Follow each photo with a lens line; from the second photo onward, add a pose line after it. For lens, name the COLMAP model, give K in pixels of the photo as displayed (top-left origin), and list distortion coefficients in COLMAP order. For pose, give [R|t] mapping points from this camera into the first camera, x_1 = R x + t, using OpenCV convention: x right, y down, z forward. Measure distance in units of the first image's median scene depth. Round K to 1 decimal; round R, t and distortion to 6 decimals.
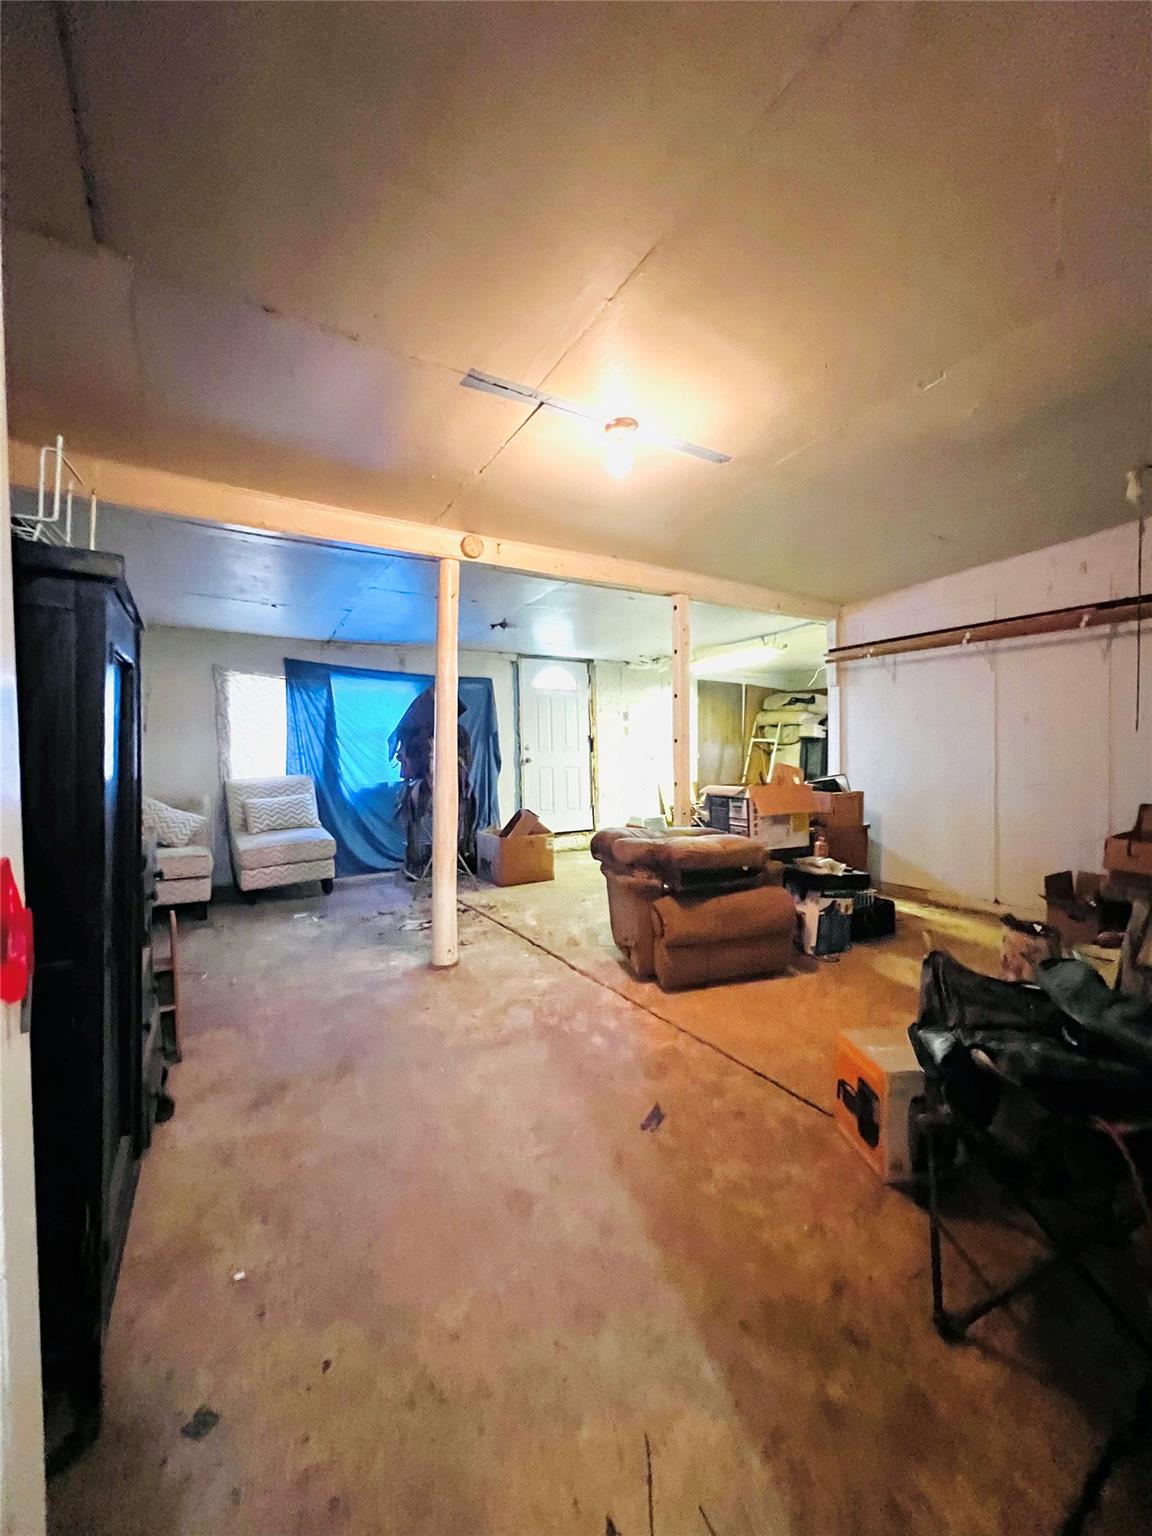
lens RADIAL K [[612.7, 0, 576.0], [0, 612.7, 768.0], [0, 0, 1]] dist [-0.000663, -0.000522]
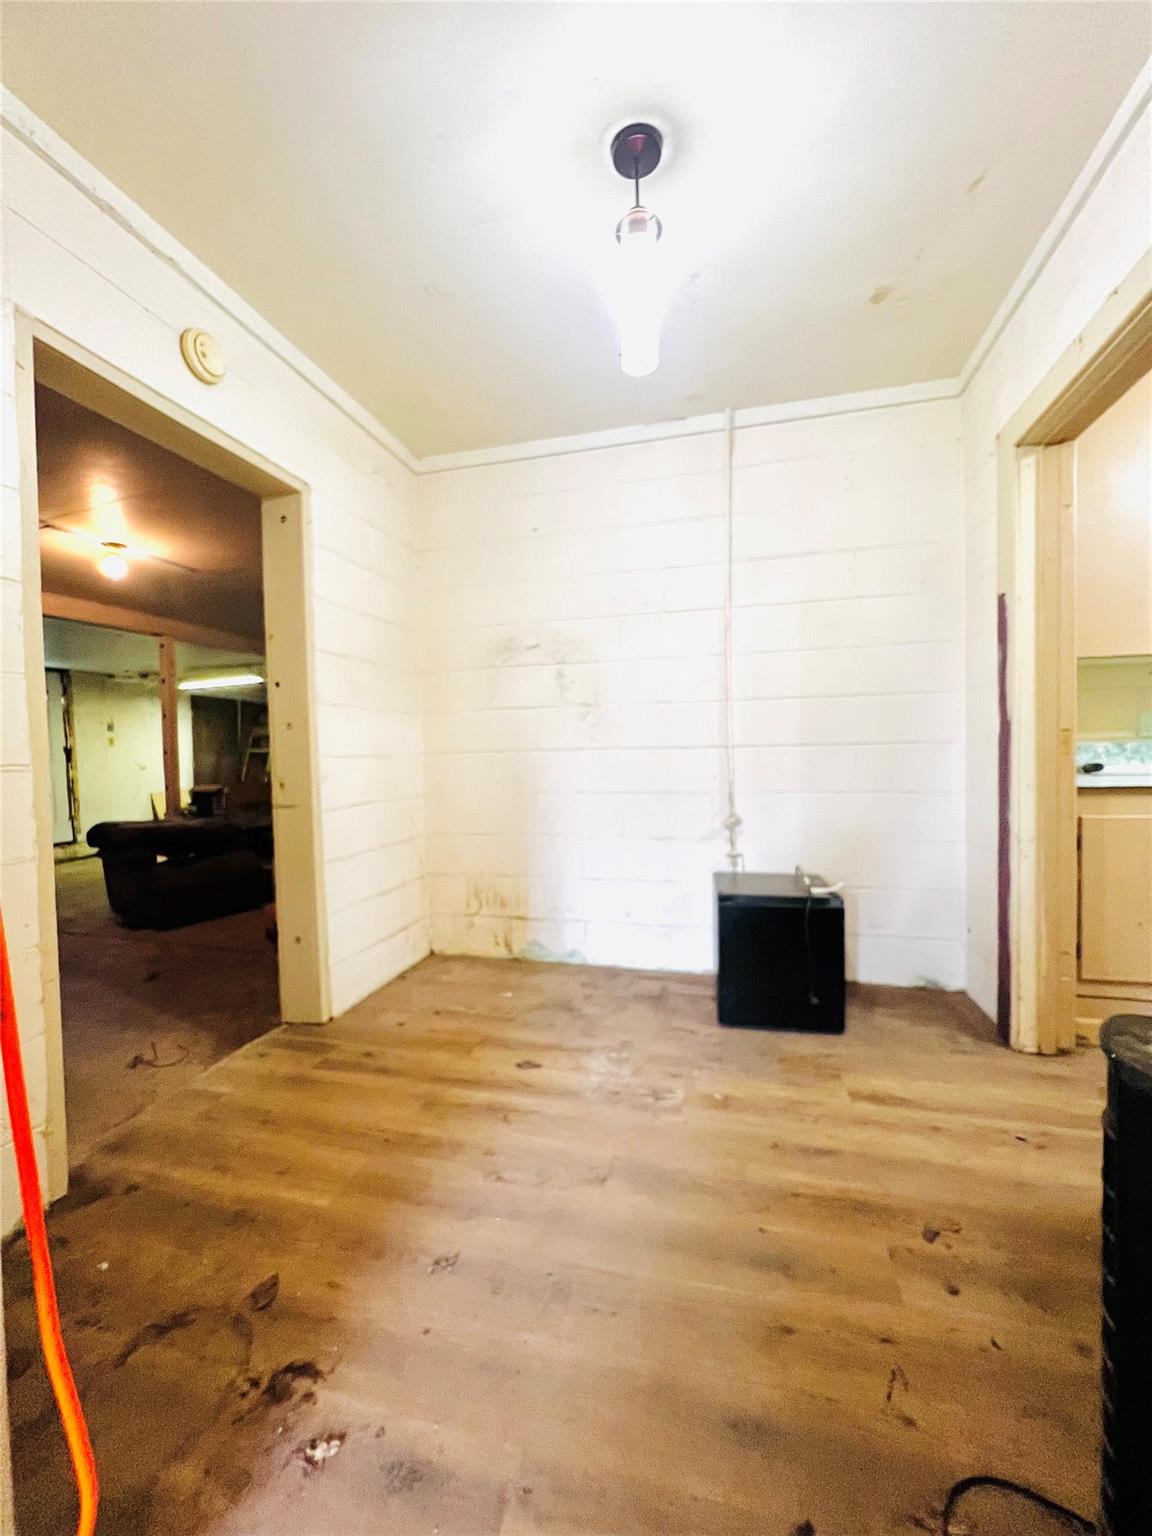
lens RADIAL K [[622.9, 0, 576.0], [0, 622.9, 768.0], [0, 0, 1]] dist [-0.000363, 0.000210]
pose [[0.742382, -0.022244, 0.669608, -0.042198], [0.030797, 0.999525, -0.000940, 0.008629], [-0.669269, 0.021319, 0.742714, -0.313596]]
